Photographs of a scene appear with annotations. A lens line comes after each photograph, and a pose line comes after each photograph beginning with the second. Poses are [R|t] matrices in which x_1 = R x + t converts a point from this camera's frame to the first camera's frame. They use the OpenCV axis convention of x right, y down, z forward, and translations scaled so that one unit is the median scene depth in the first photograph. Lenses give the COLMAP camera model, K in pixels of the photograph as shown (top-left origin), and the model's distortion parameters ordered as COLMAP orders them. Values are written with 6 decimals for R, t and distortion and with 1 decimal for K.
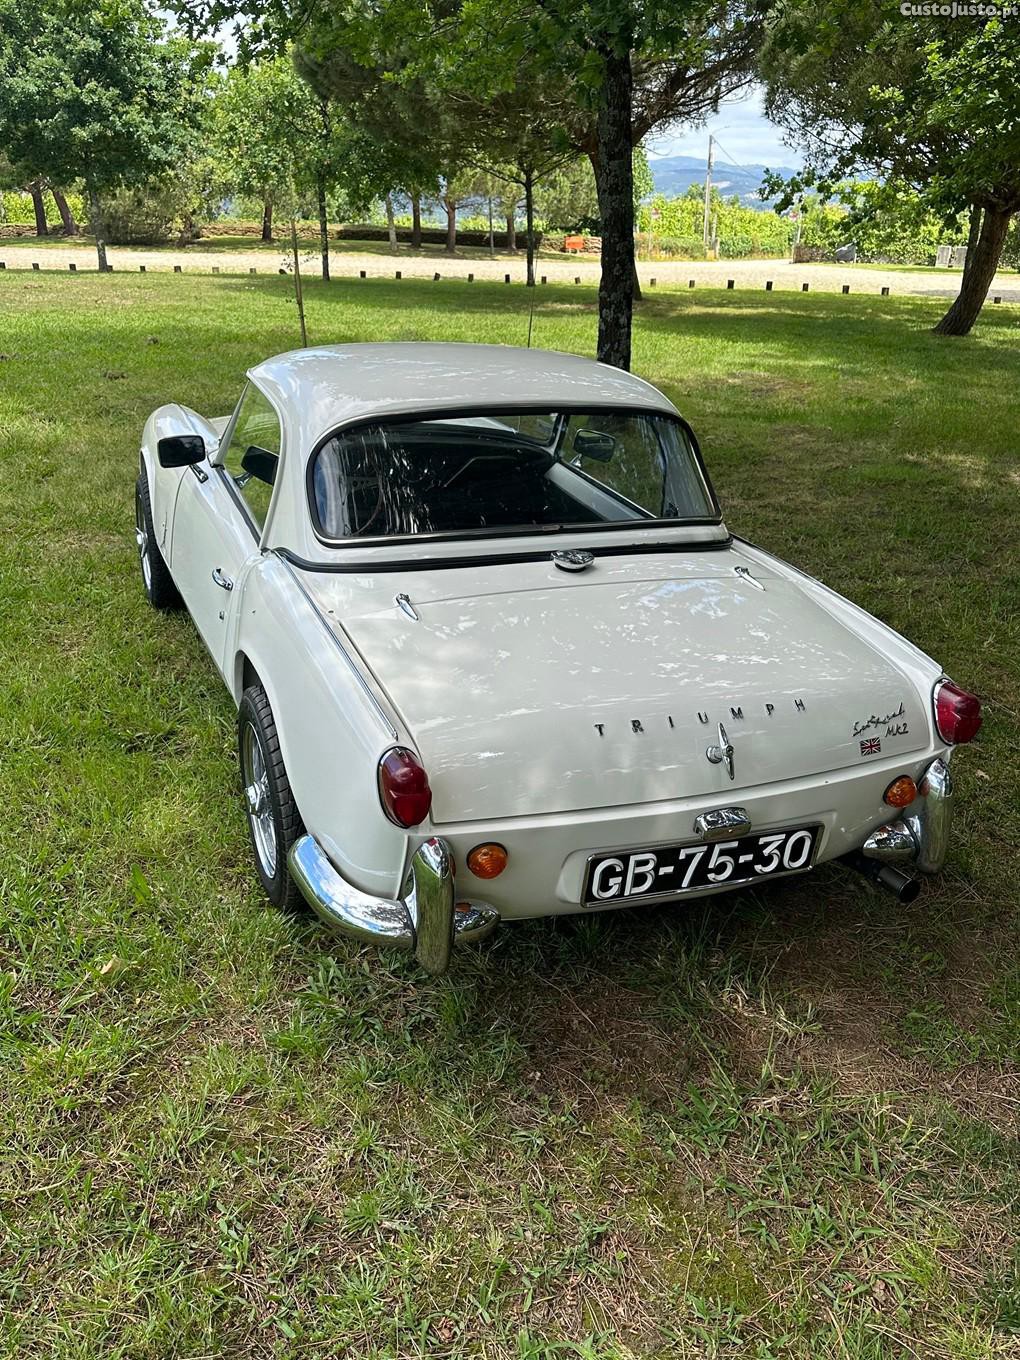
lens RADIAL K [[1109.1, 0, 495.0], [0, 1109.1, 685.6], [0, 0, 1]] dist [0.115915, -0.195593]
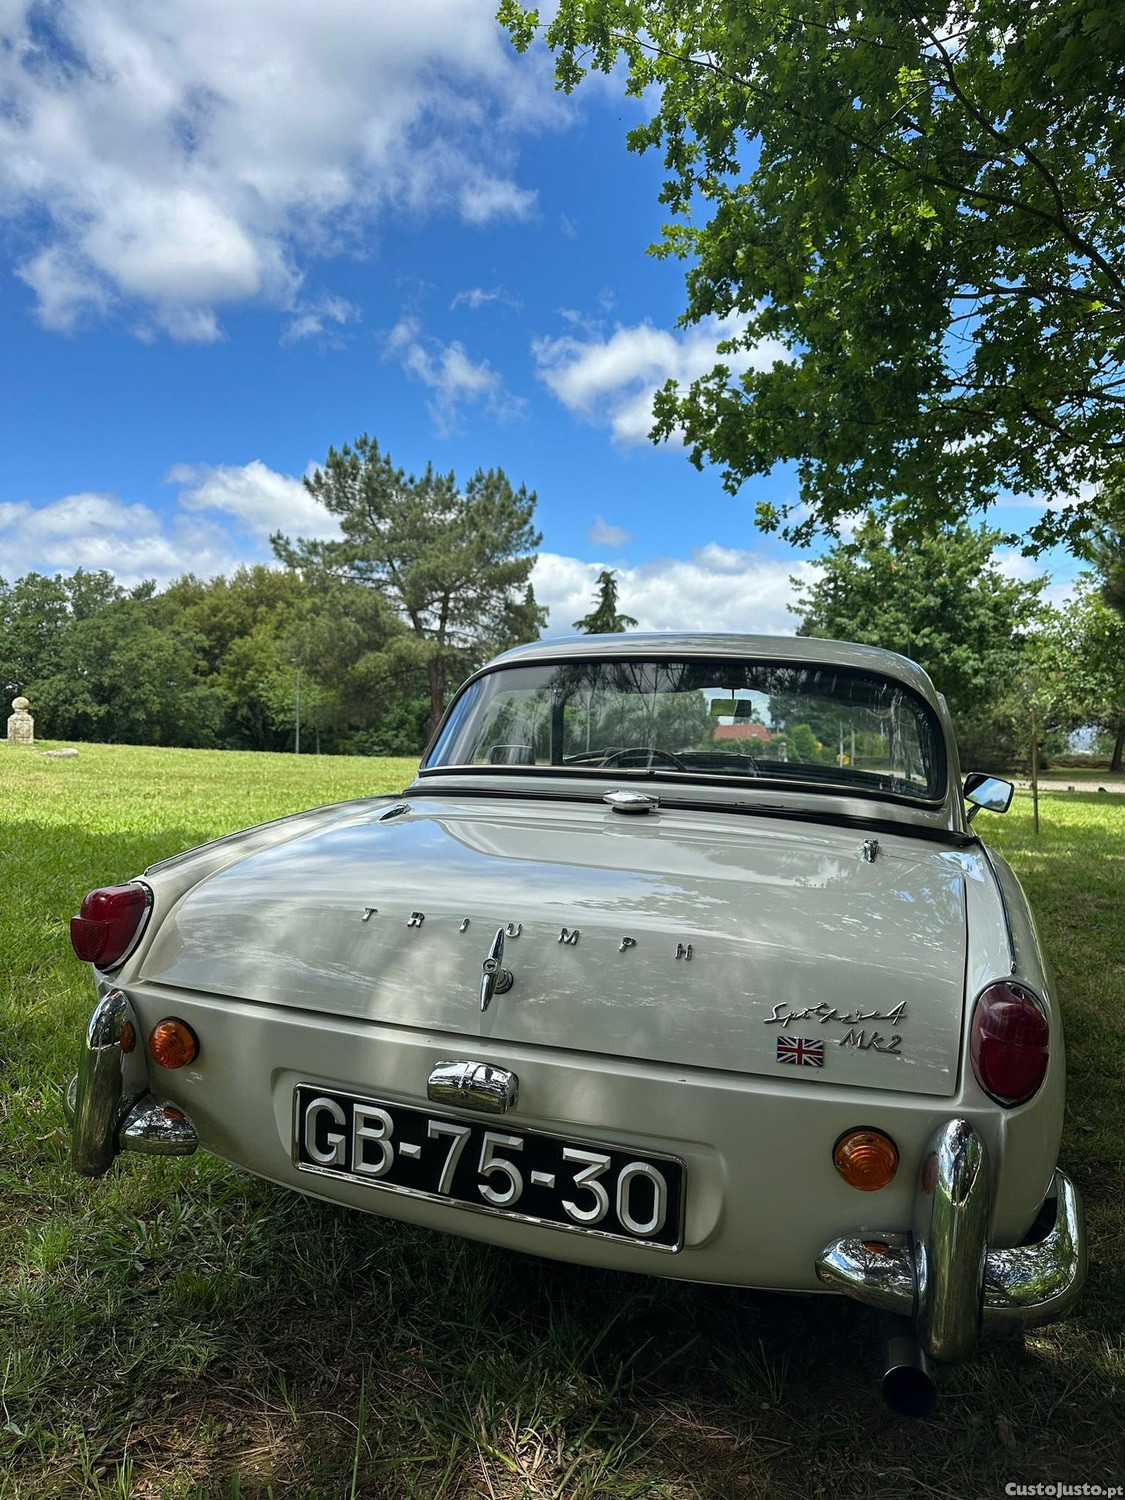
lens RADIAL K [[1060.3, 0, 556.2], [0, 1060.3, 744.3], [0, 0, 1]] dist [0.056342, -0.097236]
pose [[0.769302, -0.001223, -0.638884, 0.597596], [-0.252964, 0.917689, -0.306359, 0.110717], [0.586672, 0.397297, 0.705671, 0.478924]]
